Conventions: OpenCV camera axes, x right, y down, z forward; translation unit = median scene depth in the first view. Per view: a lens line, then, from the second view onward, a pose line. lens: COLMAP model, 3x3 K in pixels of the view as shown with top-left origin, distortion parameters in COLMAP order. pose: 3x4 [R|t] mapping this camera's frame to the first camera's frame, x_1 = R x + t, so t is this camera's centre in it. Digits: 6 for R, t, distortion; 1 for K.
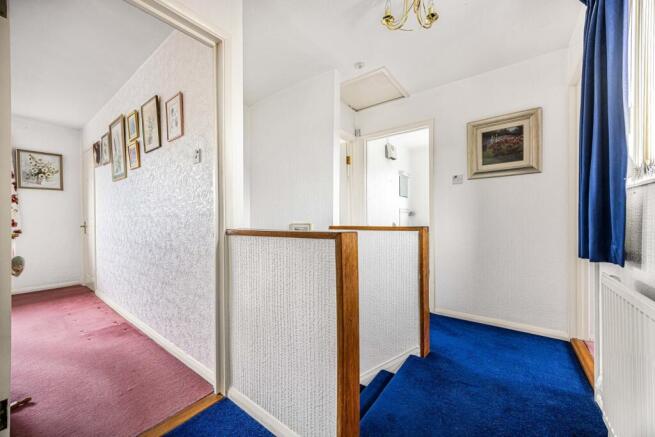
lens RADIAL K [[247.2, 0, 327.1], [0, 247.2, 221.2], [0, 0, 1]] dist [-0.001302, -0.000166]
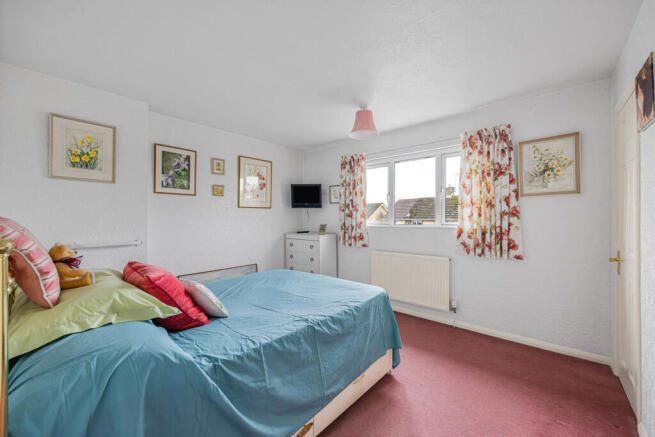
lens RADIAL K [[263.2, 0, 327.0], [0, 263.2, 218.4], [0, 0, 1]] dist [-0.003803, -0.000715]
pose [[-0.065037, 0.005364, -0.997868, -0.433615], [-0.009204, 0.999940, 0.005975, -0.066579], [0.997840, 0.009573, -0.064984, 0.467173]]
